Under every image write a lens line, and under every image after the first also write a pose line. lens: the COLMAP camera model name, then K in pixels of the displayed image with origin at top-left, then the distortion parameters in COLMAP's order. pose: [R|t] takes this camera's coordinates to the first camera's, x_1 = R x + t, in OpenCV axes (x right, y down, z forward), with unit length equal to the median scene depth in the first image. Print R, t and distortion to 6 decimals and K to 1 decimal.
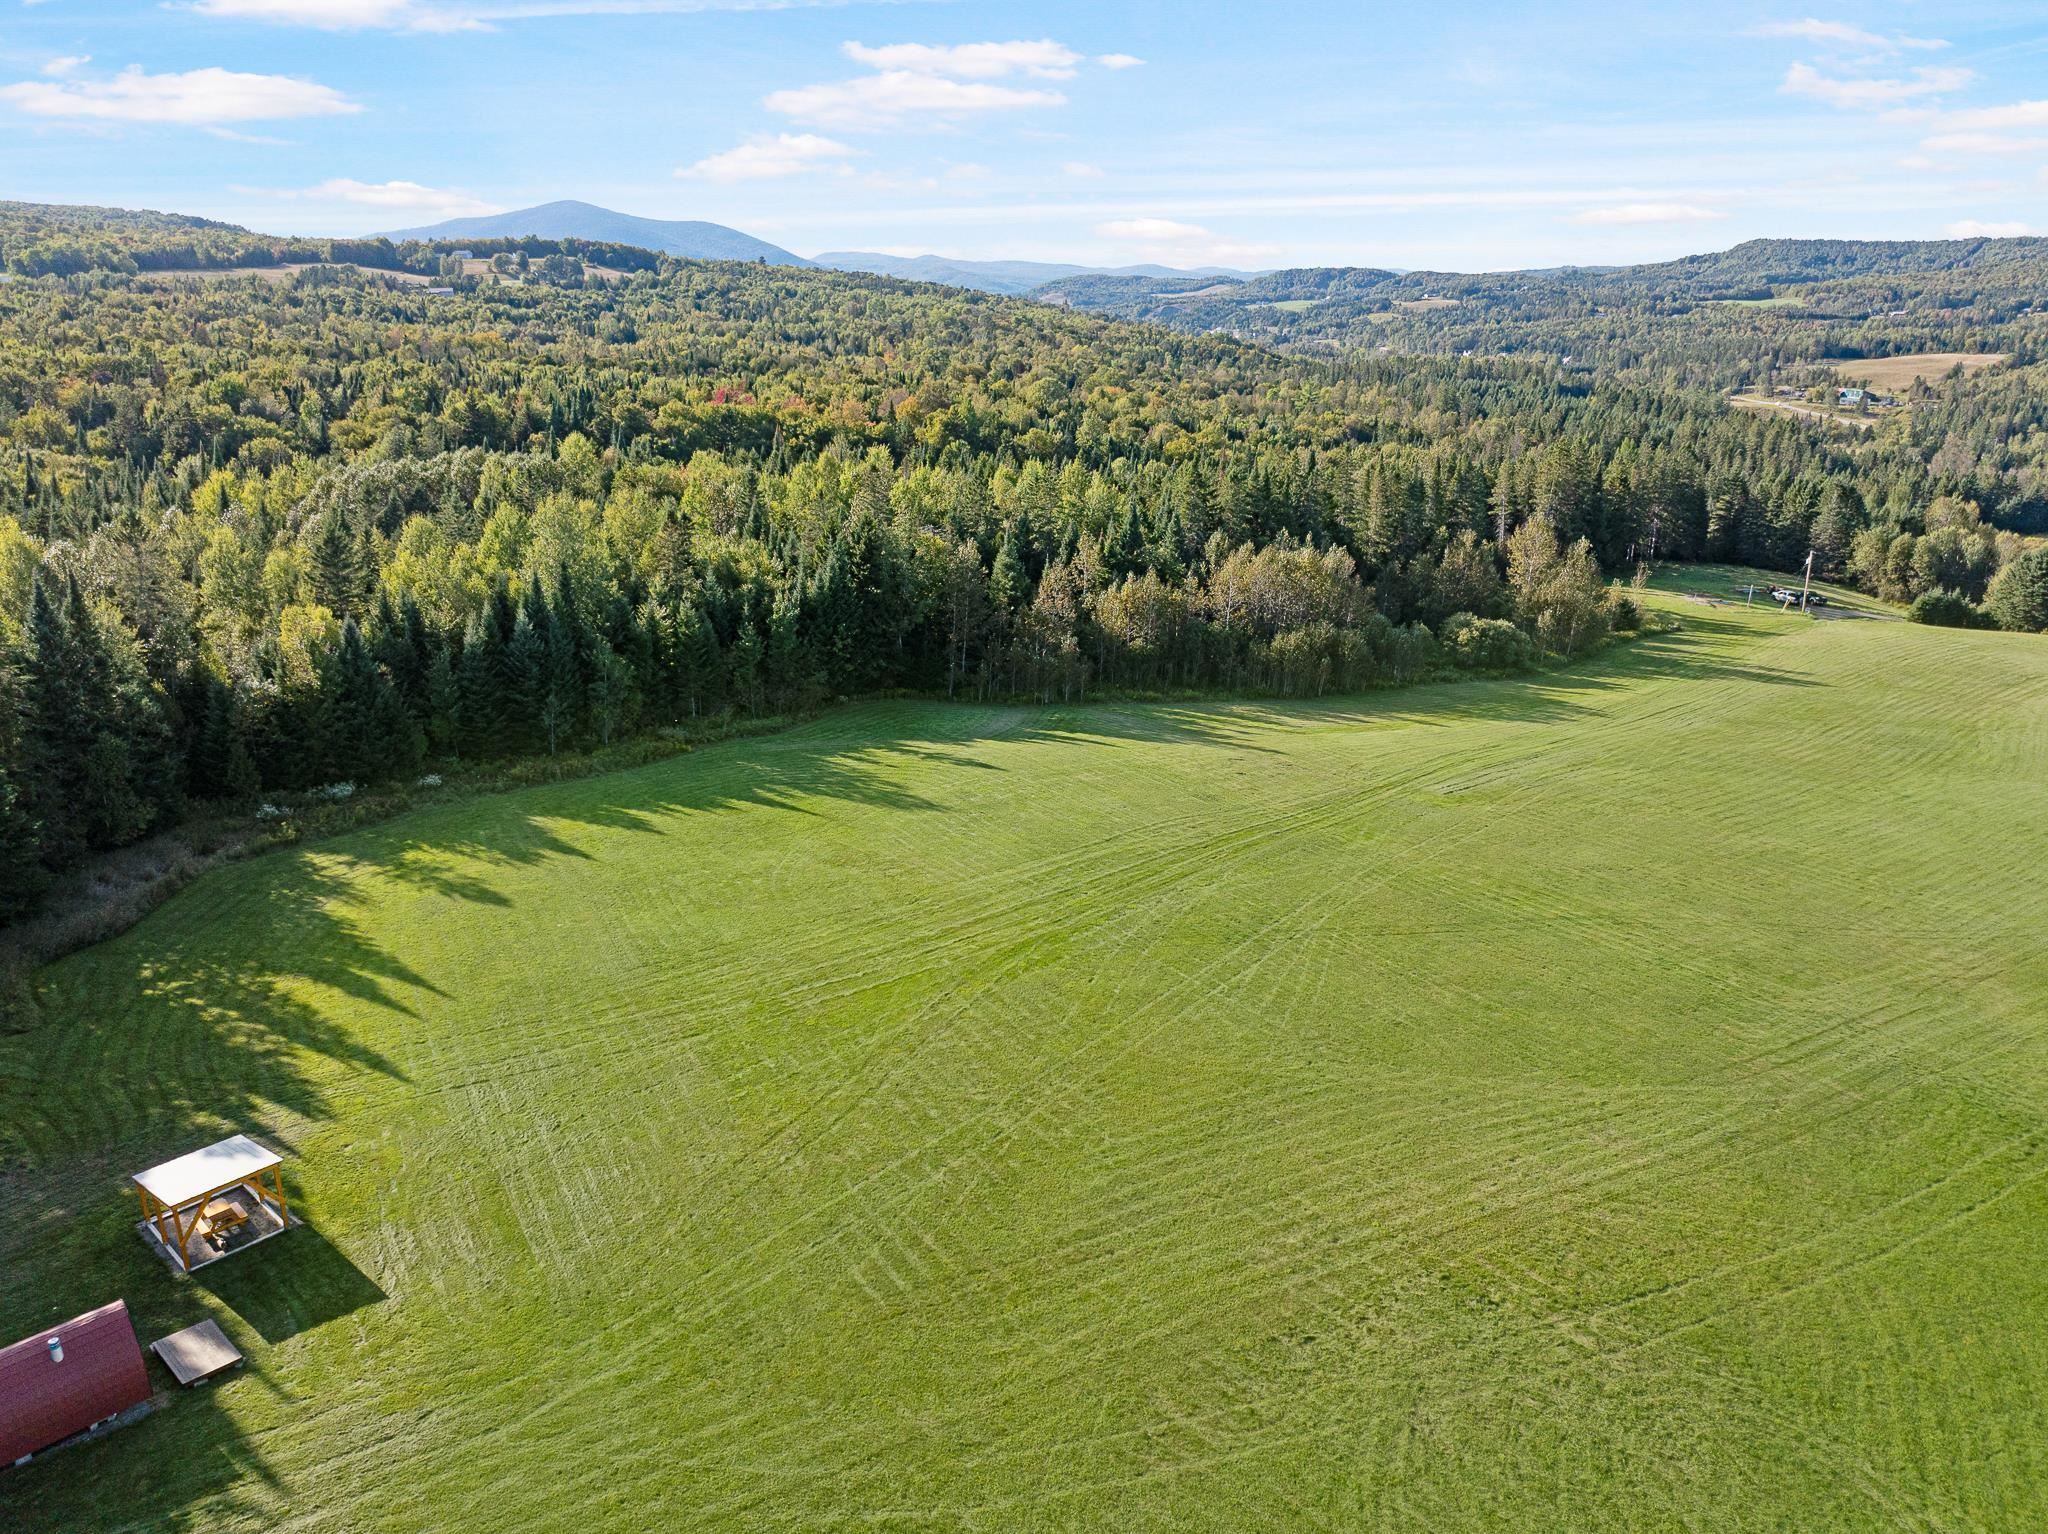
lens RADIAL K [[1389.6, 0, 1056.9], [0, 1389.6, 776.8], [0, 0, 1]] dist [-0.033815, -0.003373]
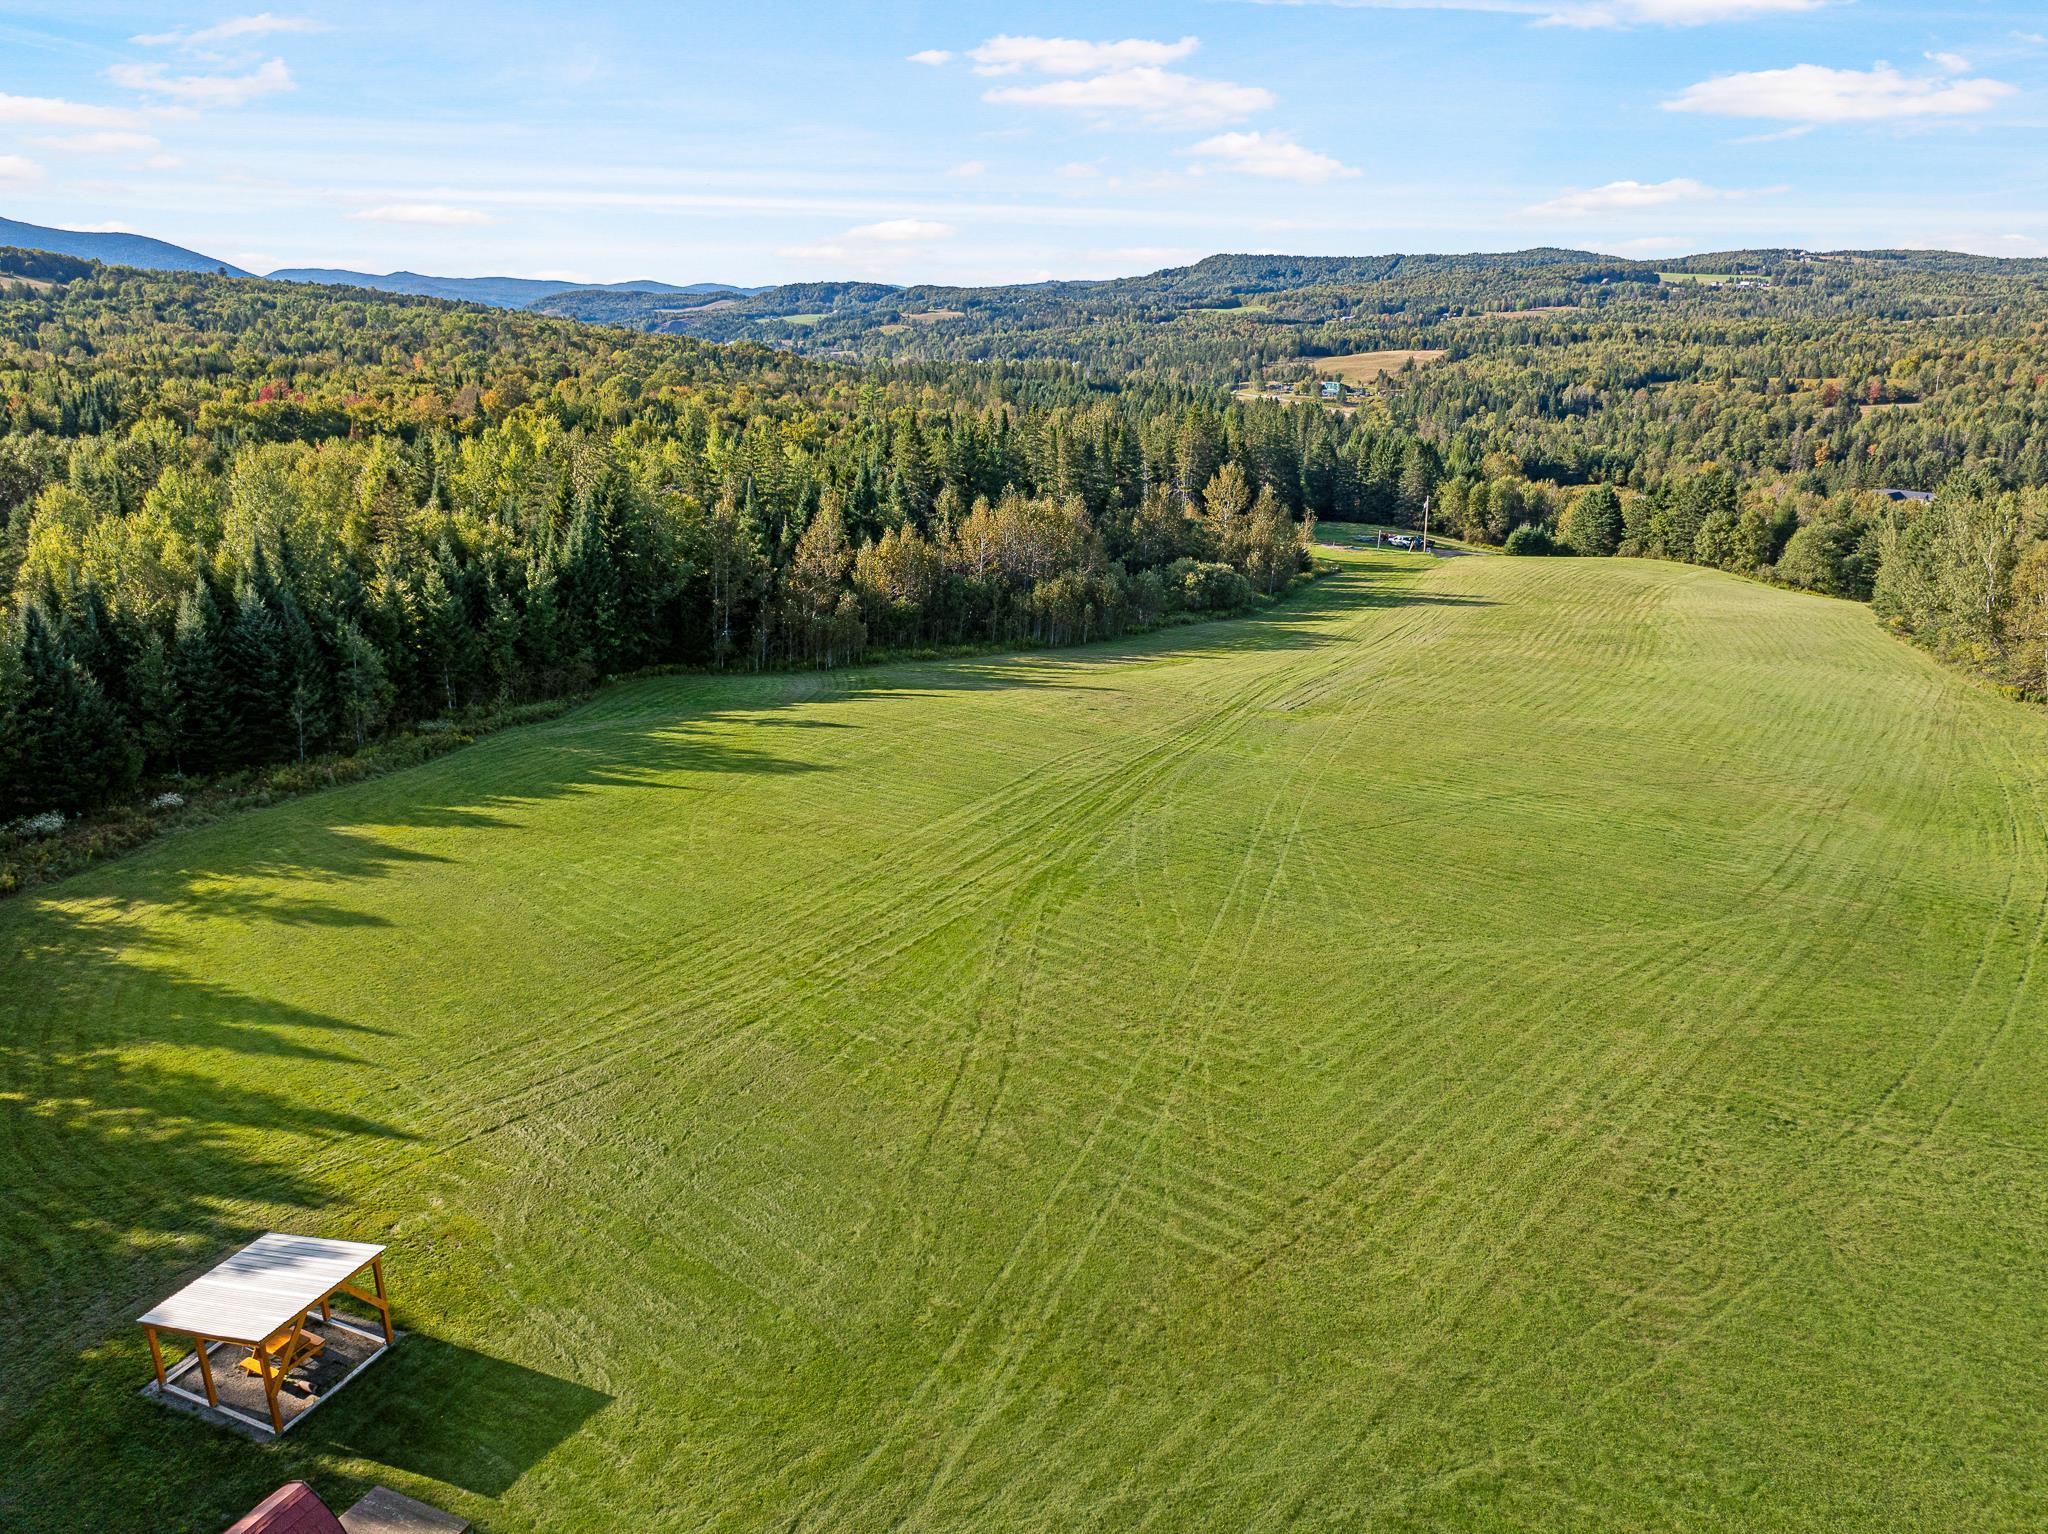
lens RADIAL K [[1386.1, 0, 1036.8], [0, 1386.1, 768.2], [0, 0, 1]] dist [-0.033587, -0.003351]
pose [[0.946968, -0.102438, 0.304562, -0.115927], [0.107304, 0.994226, 0.000766, 0.019236], [-0.302882, 0.031955, 0.952492, 0.059895]]
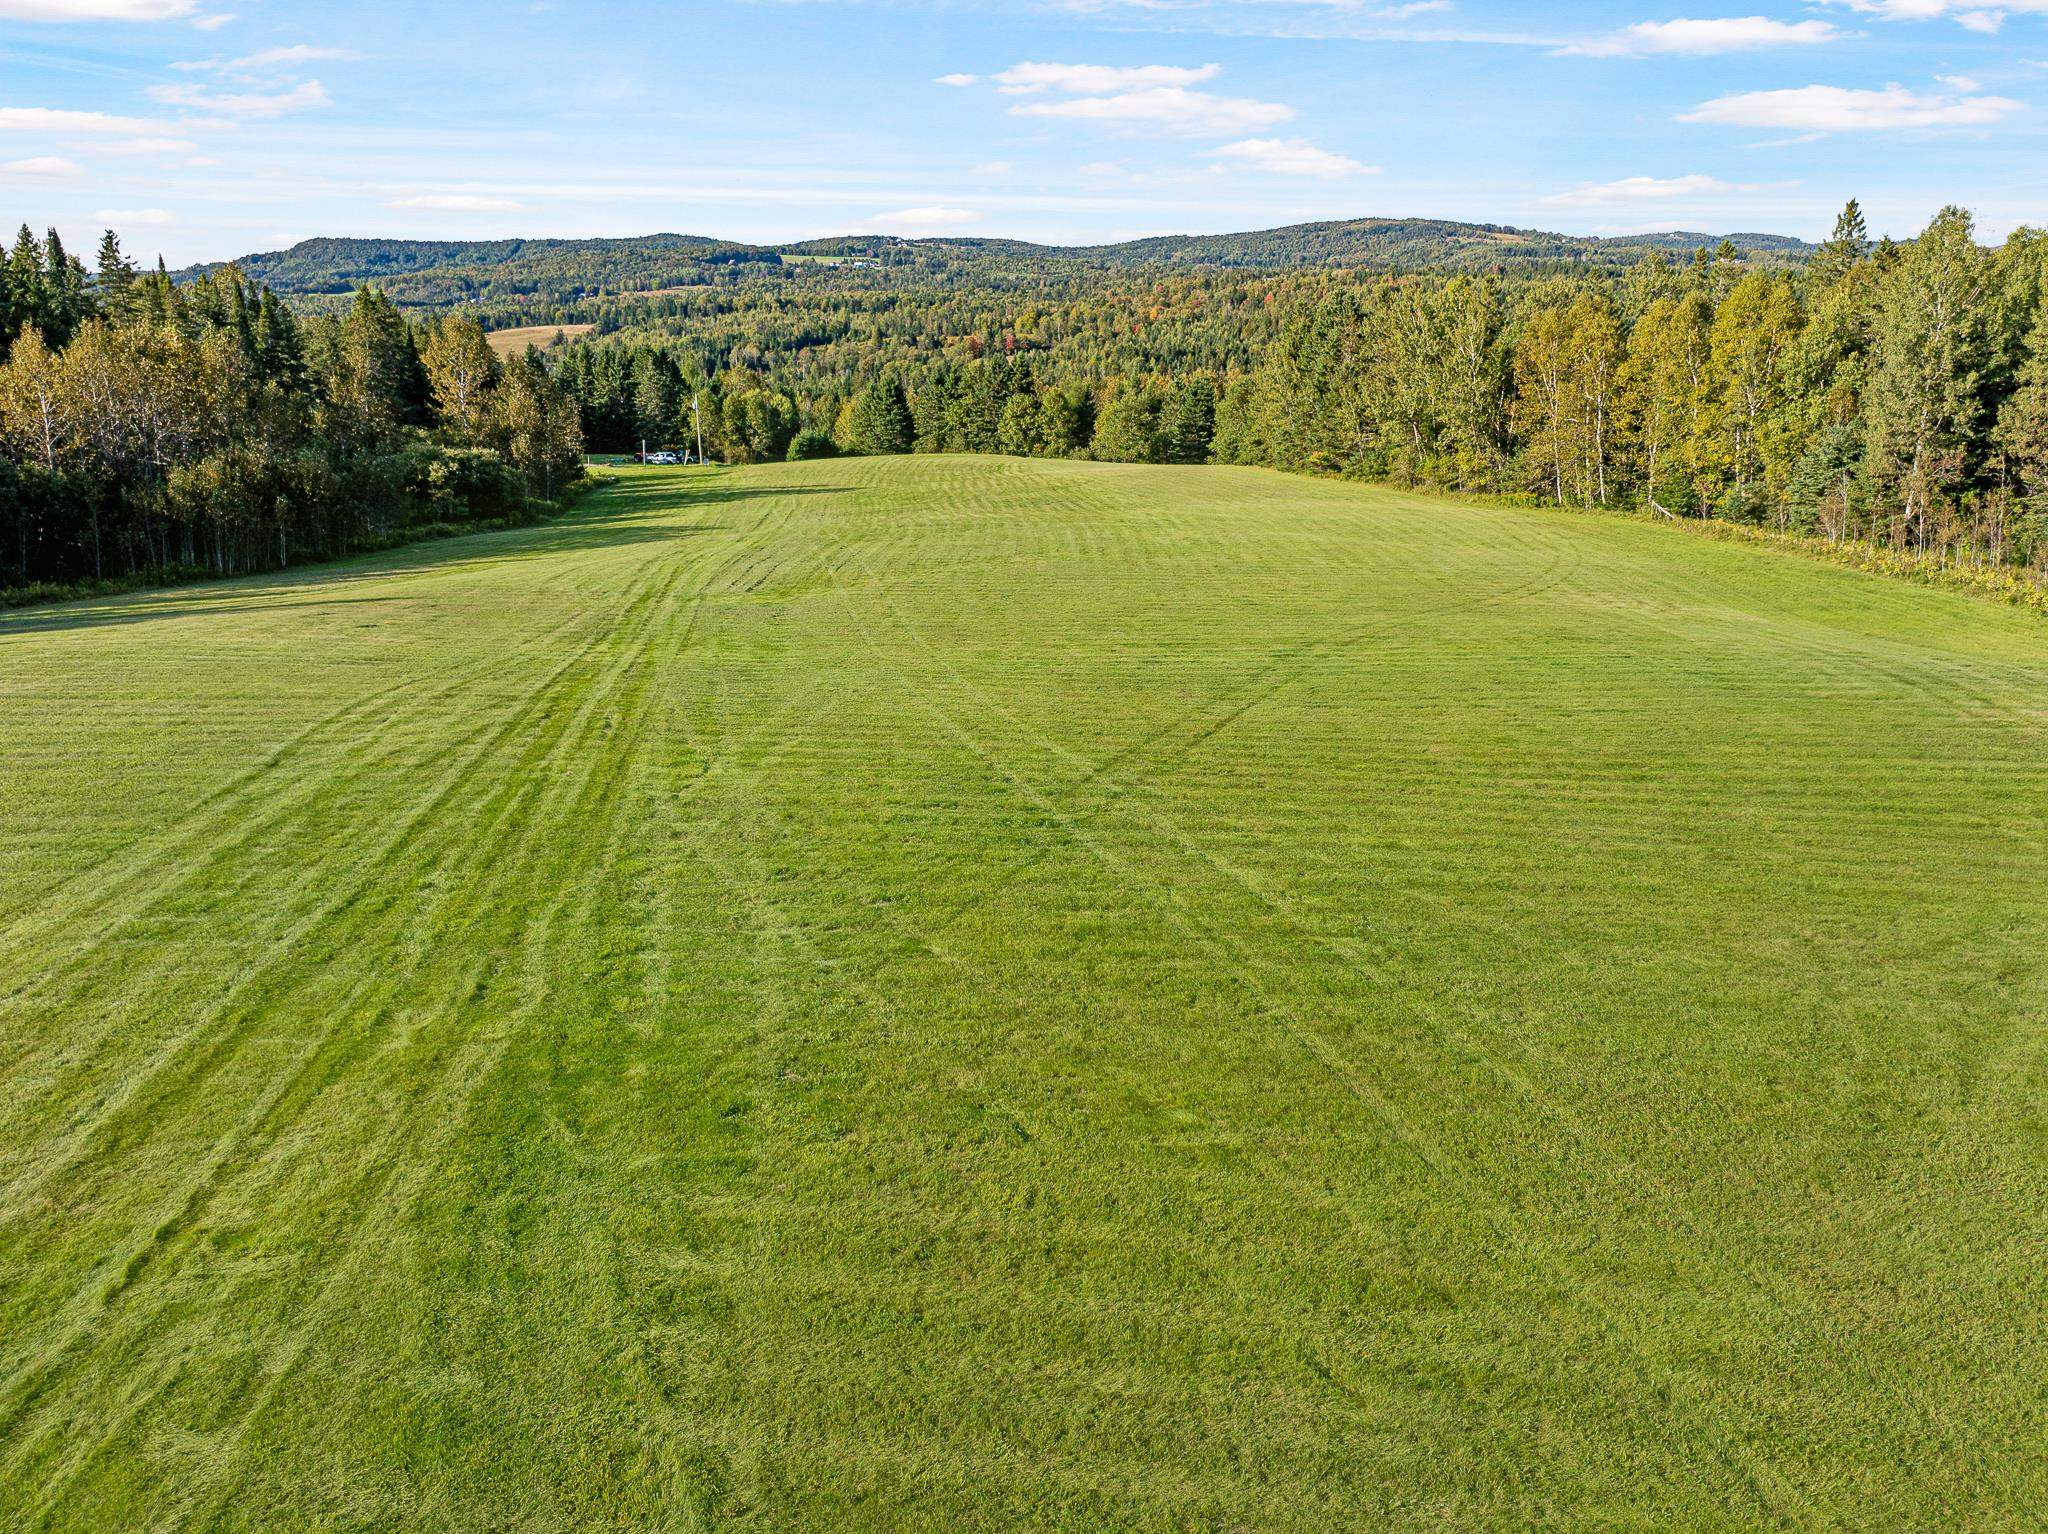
lens RADIAL K [[1432.1, 0, 1002.2], [0, 1432.1, 723.8], [0, 0, 1]] dist [-0.057199, 0.001478]
pose [[0.633292, -0.219584, 0.742108, -0.046959], [0.254515, 0.964658, 0.068239, 0.028023], [-0.730864, 0.145663, 0.666798, 0.323554]]
